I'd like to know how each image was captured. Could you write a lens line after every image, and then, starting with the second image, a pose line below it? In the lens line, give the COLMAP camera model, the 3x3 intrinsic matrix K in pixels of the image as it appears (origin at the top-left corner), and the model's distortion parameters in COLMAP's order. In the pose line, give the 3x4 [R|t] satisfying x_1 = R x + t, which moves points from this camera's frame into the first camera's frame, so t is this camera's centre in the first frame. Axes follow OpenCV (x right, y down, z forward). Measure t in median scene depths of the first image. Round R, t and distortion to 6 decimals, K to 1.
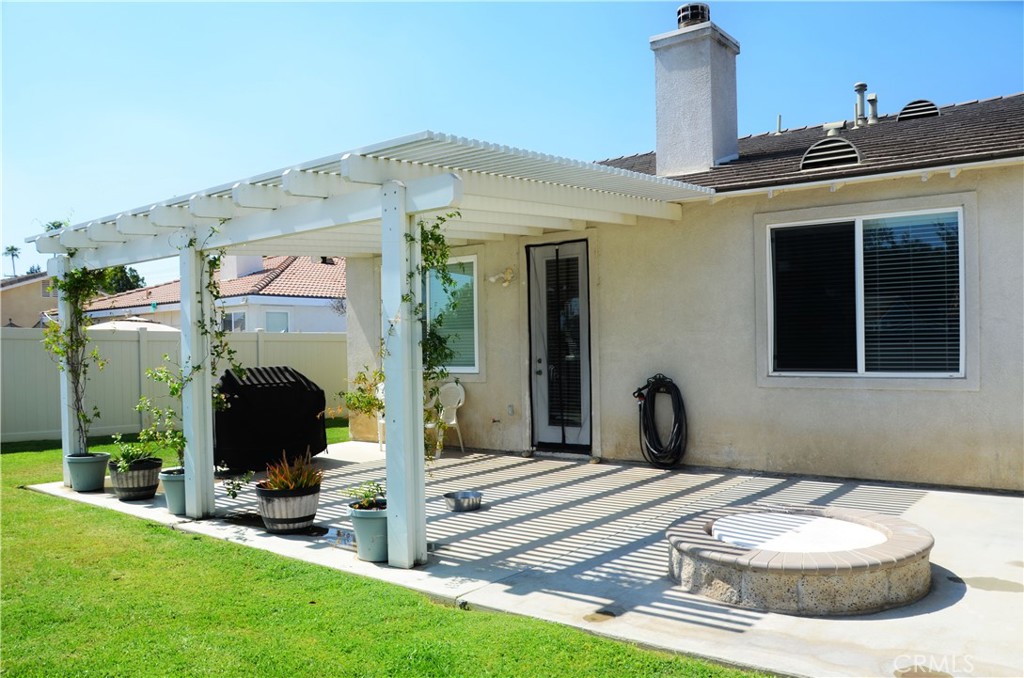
lens RADIAL K [[798.1, 0, 516.3], [0, 798.1, 361.9], [0, 0, 1]] dist [-0.168424, 0.145150]
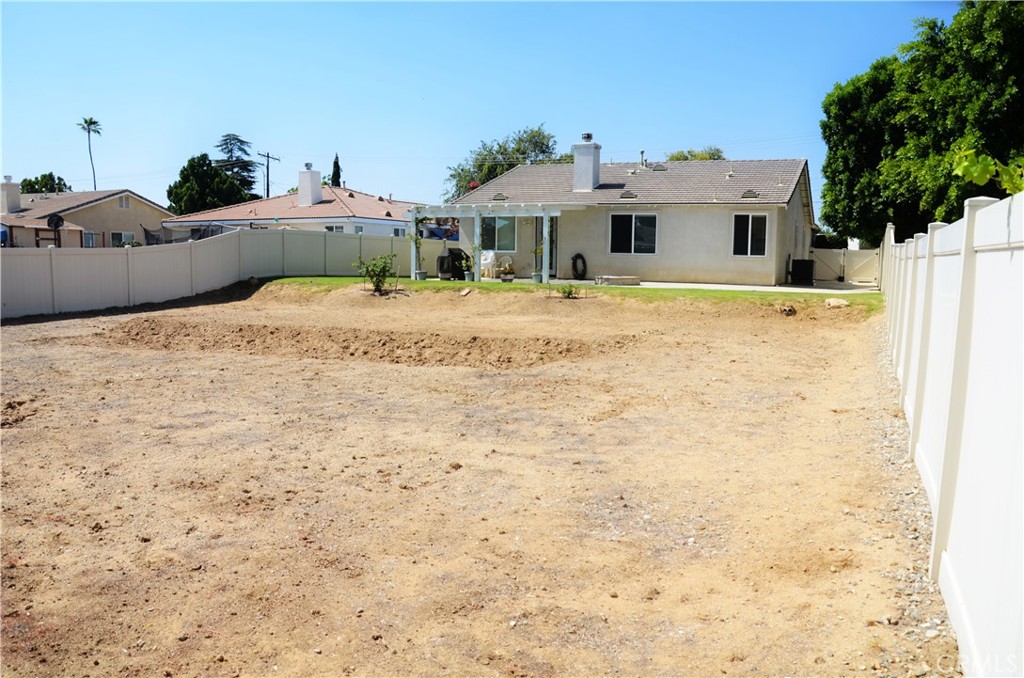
lens RADIAL K [[798.1, 0, 516.3], [0, 798.1, 361.9], [0, 0, 1]] dist [-0.168424, 0.145150]
pose [[0.969073, 0.010159, 0.246566, -0.955422], [-0.034864, 0.994767, 0.096036, 0.165647], [-0.244300, -0.101662, 0.964356, -2.398805]]
